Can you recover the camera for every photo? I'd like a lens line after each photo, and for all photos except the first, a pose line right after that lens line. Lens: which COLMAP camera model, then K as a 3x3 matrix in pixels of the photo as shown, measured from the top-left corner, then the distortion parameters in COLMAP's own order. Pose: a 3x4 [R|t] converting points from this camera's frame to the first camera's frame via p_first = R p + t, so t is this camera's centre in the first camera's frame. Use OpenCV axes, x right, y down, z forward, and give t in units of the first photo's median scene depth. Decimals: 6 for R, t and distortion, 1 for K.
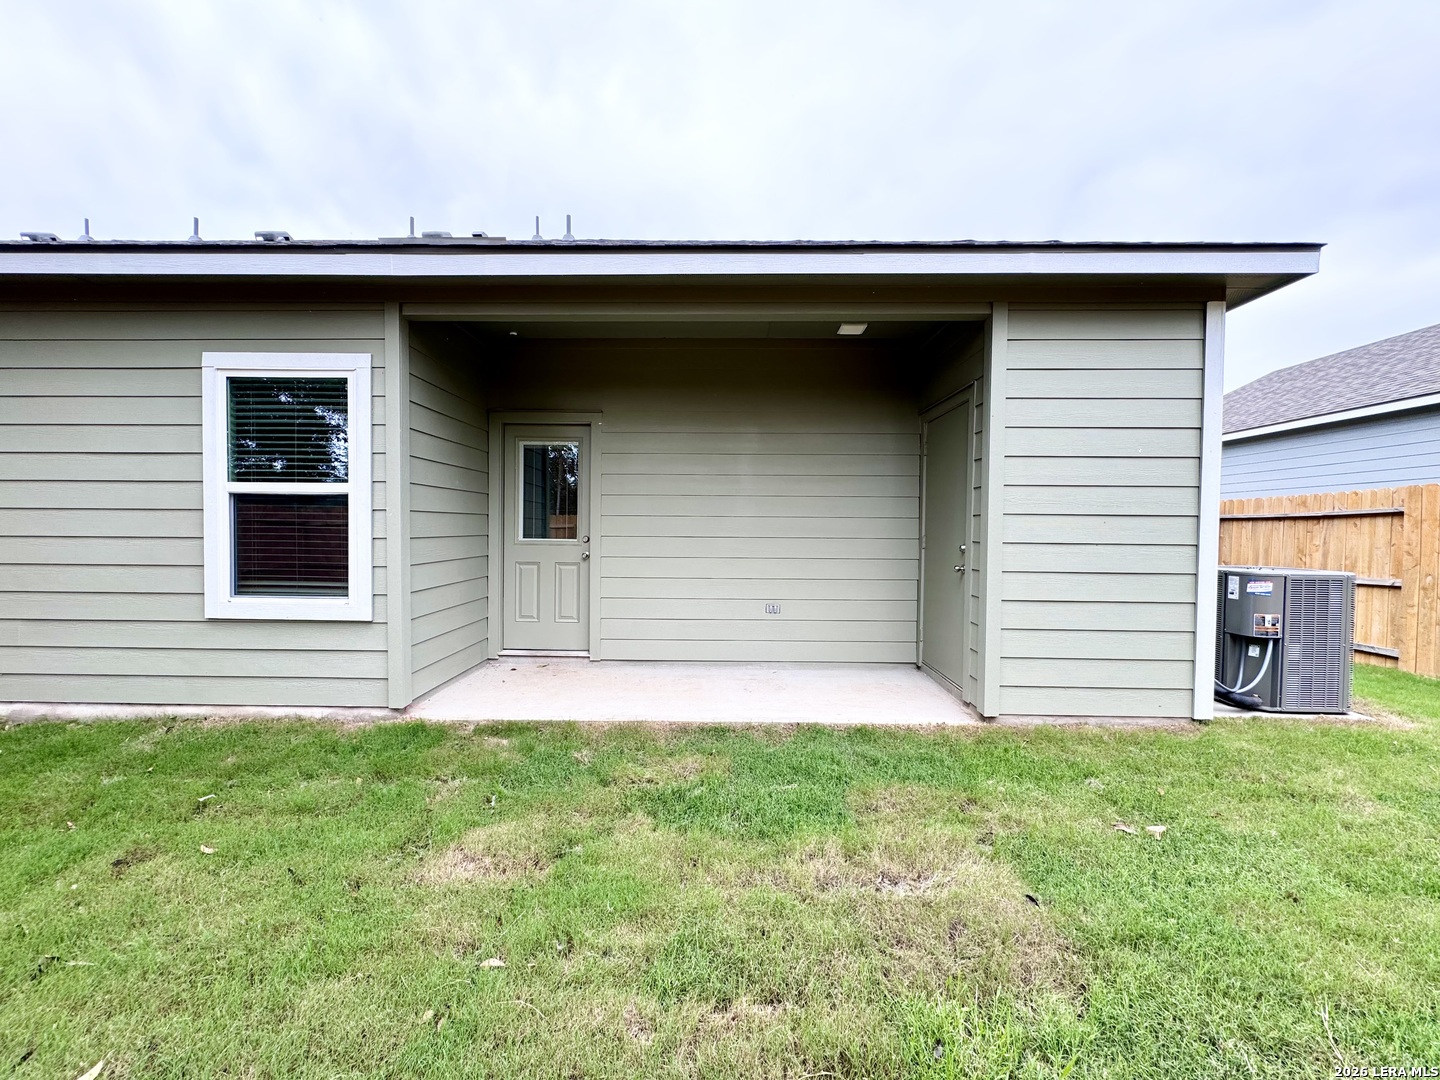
lens RADIAL K [[574.1, 0, 721.3], [0, 574.1, 541.4], [0, 0, 1]] dist [-0.001246, -0.000612]
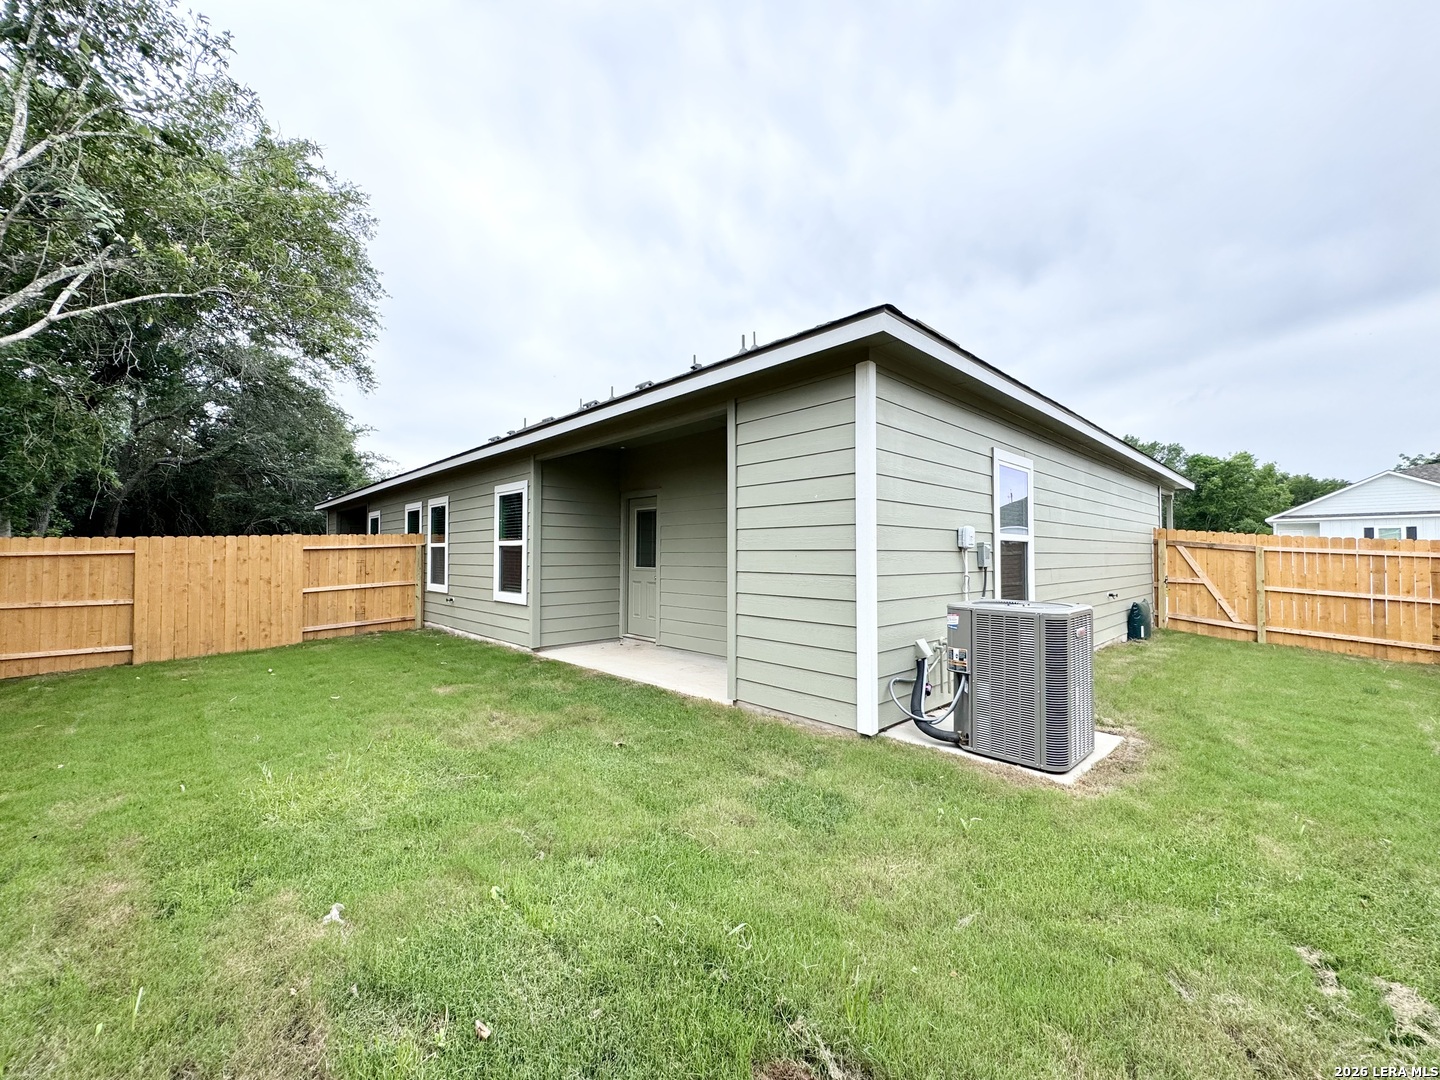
lens RADIAL K [[574.1, 0, 721.3], [0, 574.1, 541.4], [0, 0, 1]] dist [-0.001246, -0.000612]
pose [[0.704256, -0.025345, -0.709493, 1.370235], [-0.011392, 0.998831, -0.046988, -0.004854], [0.709855, 0.041174, 0.703144, 0.011815]]
